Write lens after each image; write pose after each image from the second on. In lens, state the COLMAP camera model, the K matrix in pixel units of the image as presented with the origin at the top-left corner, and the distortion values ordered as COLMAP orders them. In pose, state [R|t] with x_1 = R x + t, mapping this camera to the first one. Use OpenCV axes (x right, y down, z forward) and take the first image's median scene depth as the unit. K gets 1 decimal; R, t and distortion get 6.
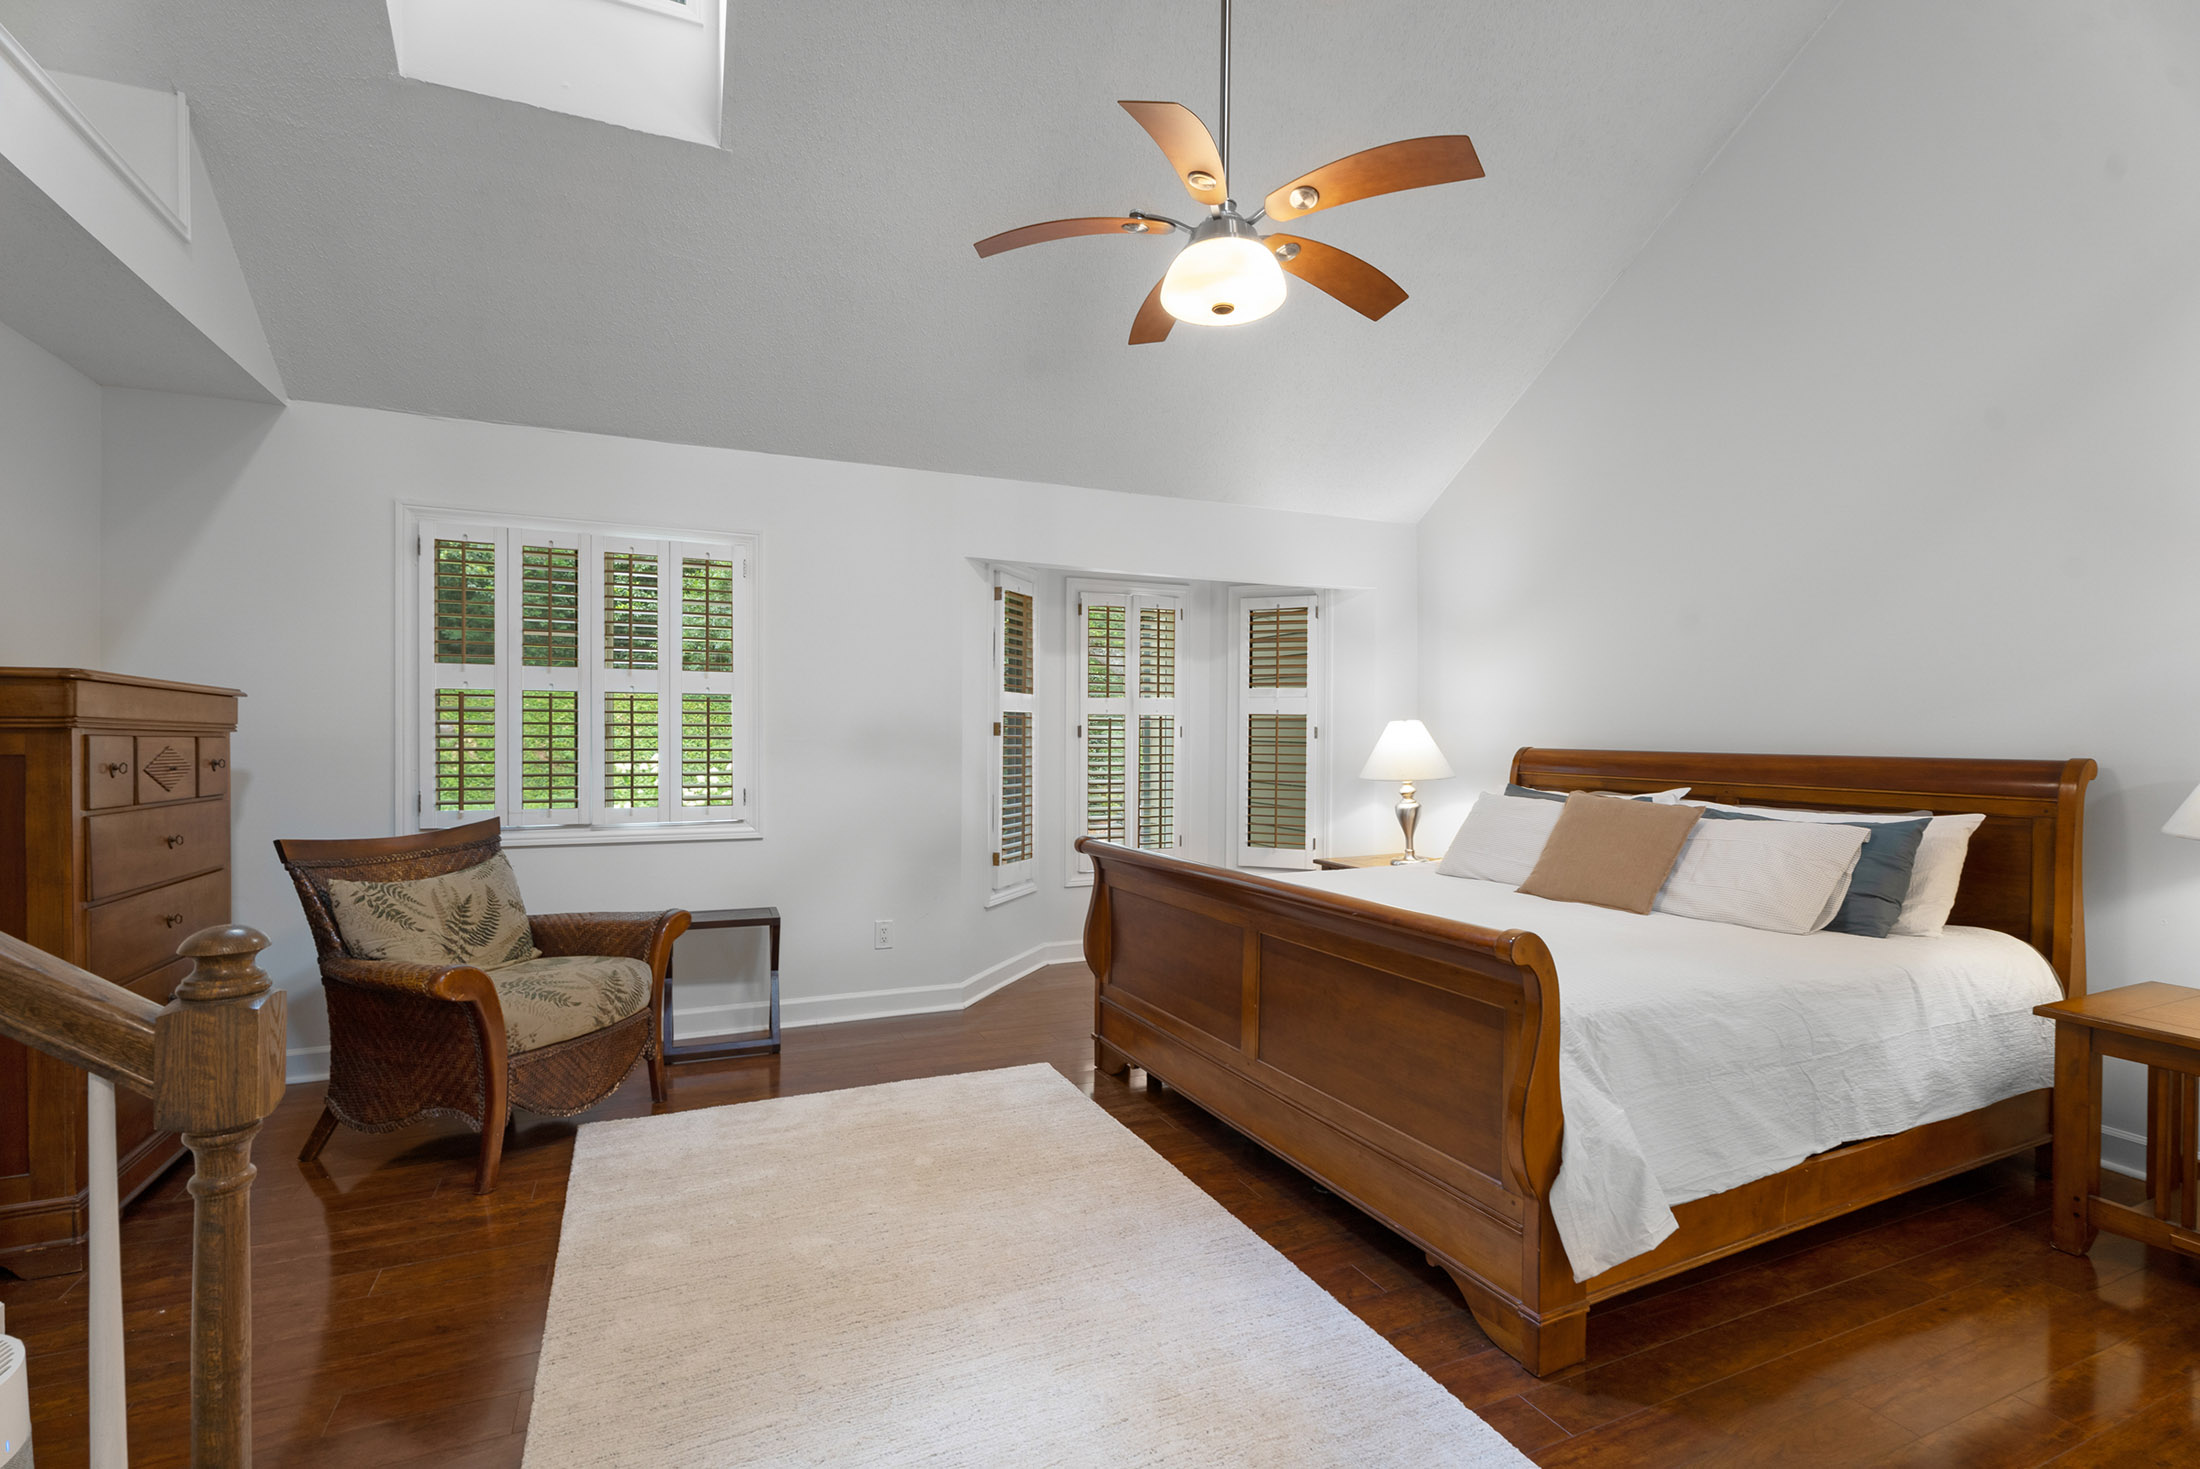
lens RADIAL K [[997.2, 0, 1082.6], [0, 997.2, 737.6], [0, 0, 1]] dist [-0.000048, -0.000714]
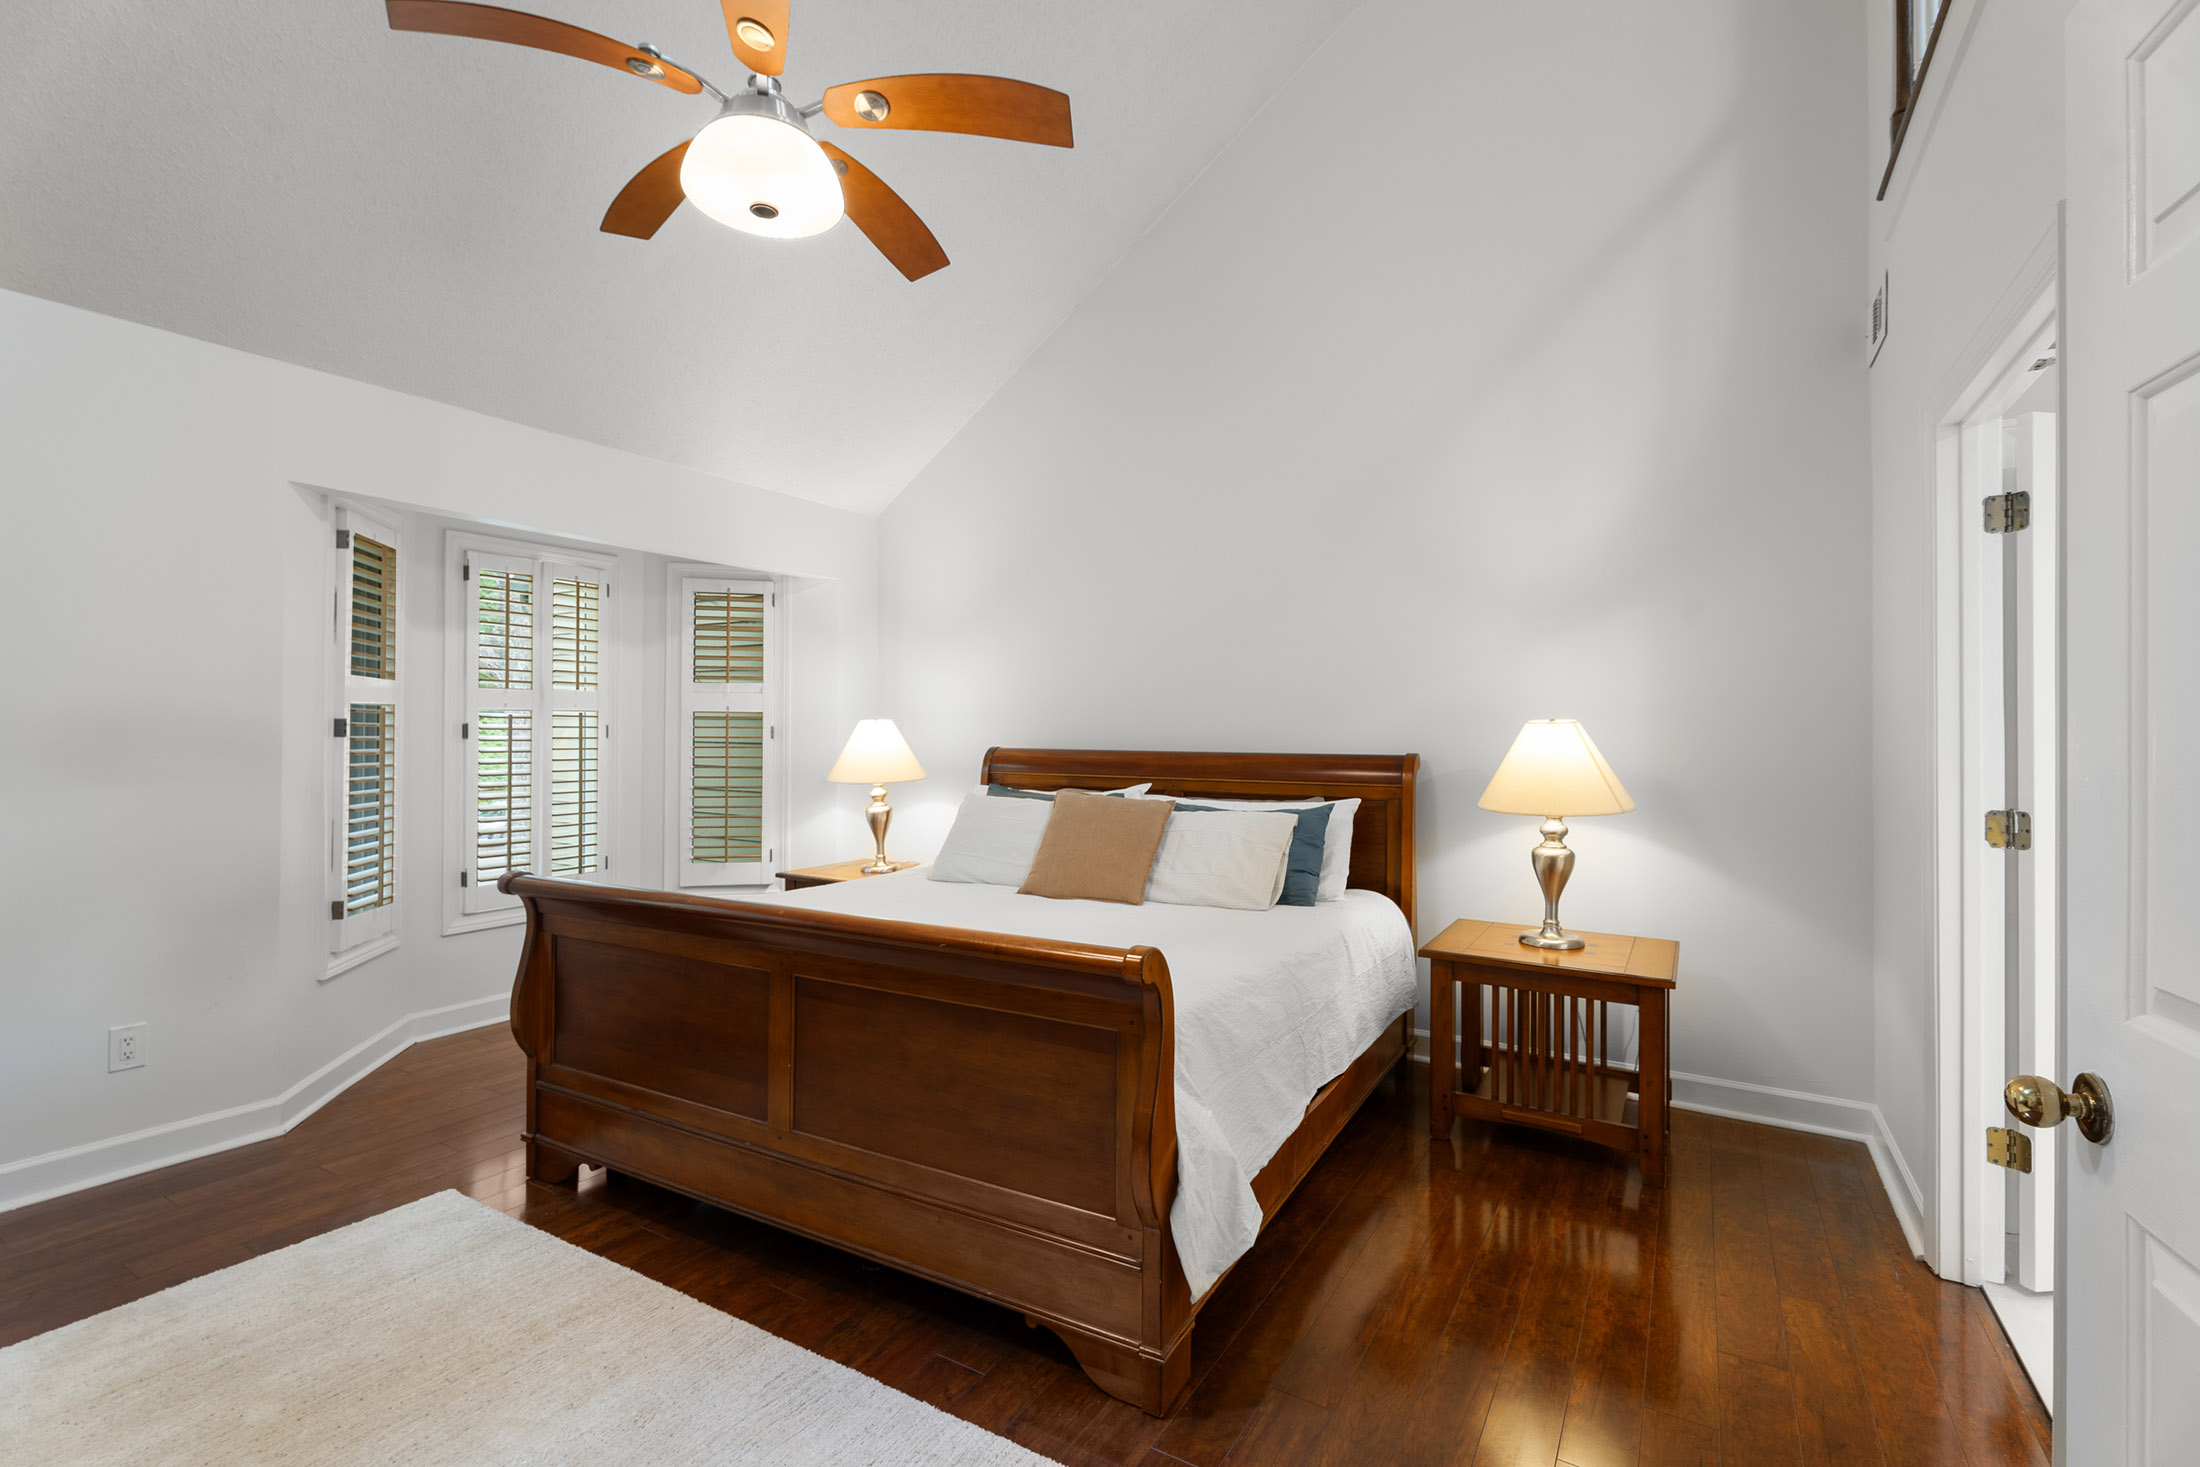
lens RADIAL K [[997.2, 0, 1108.3], [0, 997.2, 724.6], [0, 0, 1]] dist [-0.000048, -0.000714]
pose [[0.814233, 0.004191, 0.580523, -0.086892], [0.002240, 0.999944, -0.010360, -0.003879], [-0.580534, 0.009736, 0.814178, 0.162591]]
